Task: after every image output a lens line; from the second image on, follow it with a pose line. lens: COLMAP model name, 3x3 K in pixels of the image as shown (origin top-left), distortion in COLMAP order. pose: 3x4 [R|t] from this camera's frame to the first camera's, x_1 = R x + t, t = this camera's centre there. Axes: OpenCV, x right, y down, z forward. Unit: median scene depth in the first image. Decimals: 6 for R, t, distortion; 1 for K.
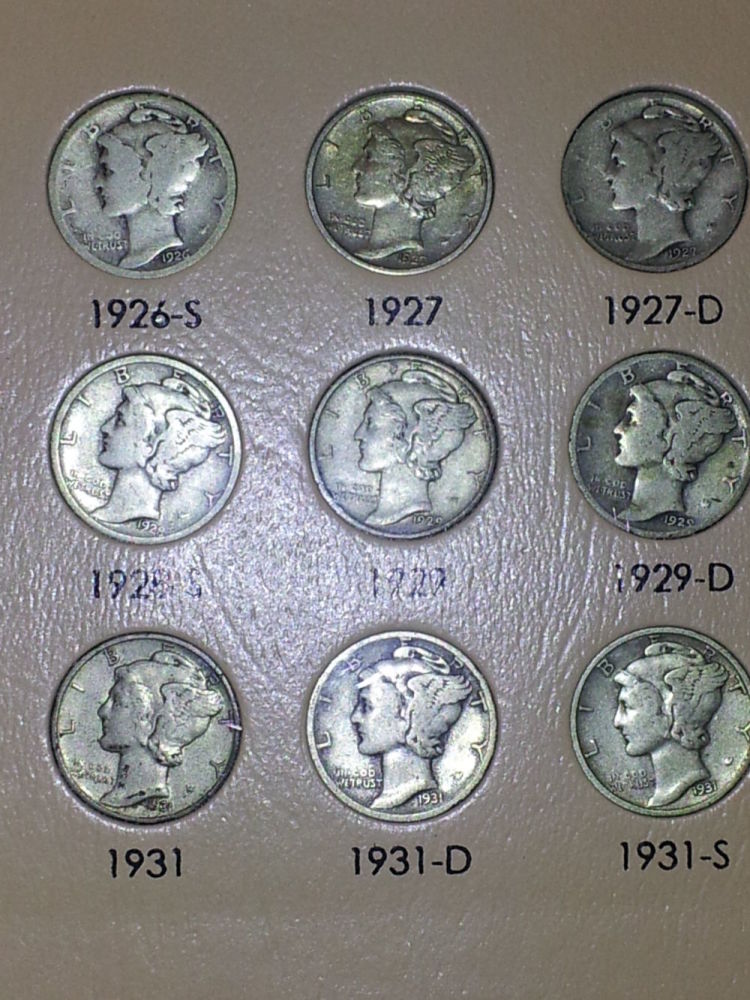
lens RADIAL K [[400.5, 0, 372.7], [0, 400.5, 470.1], [0, 0, 1]] dist [0.001166, 0.000813]
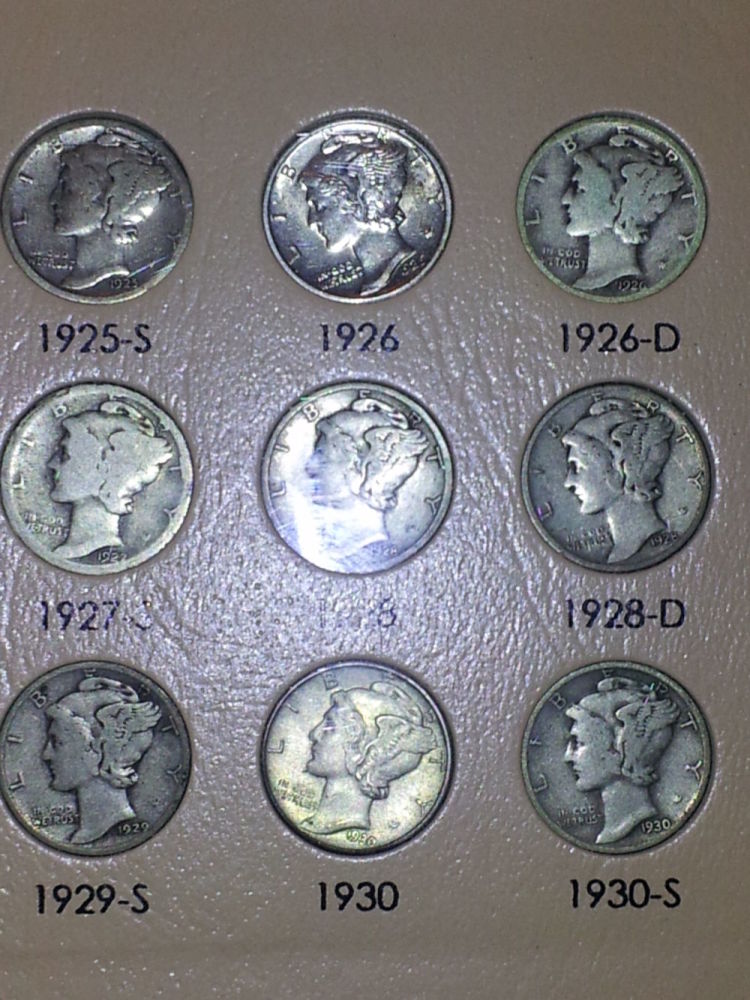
lens RADIAL K [[408.1, 0, 375.0], [0, 408.1, 500.0], [0, 0, 1]] dist [0.002020, -0.000571]
pose [[0.999964, 0.007902, -0.002968, 0.135354], [-0.007894, 0.999966, 0.002528, -0.001656], [0.002988, -0.002504, 0.999992, 0.001175]]
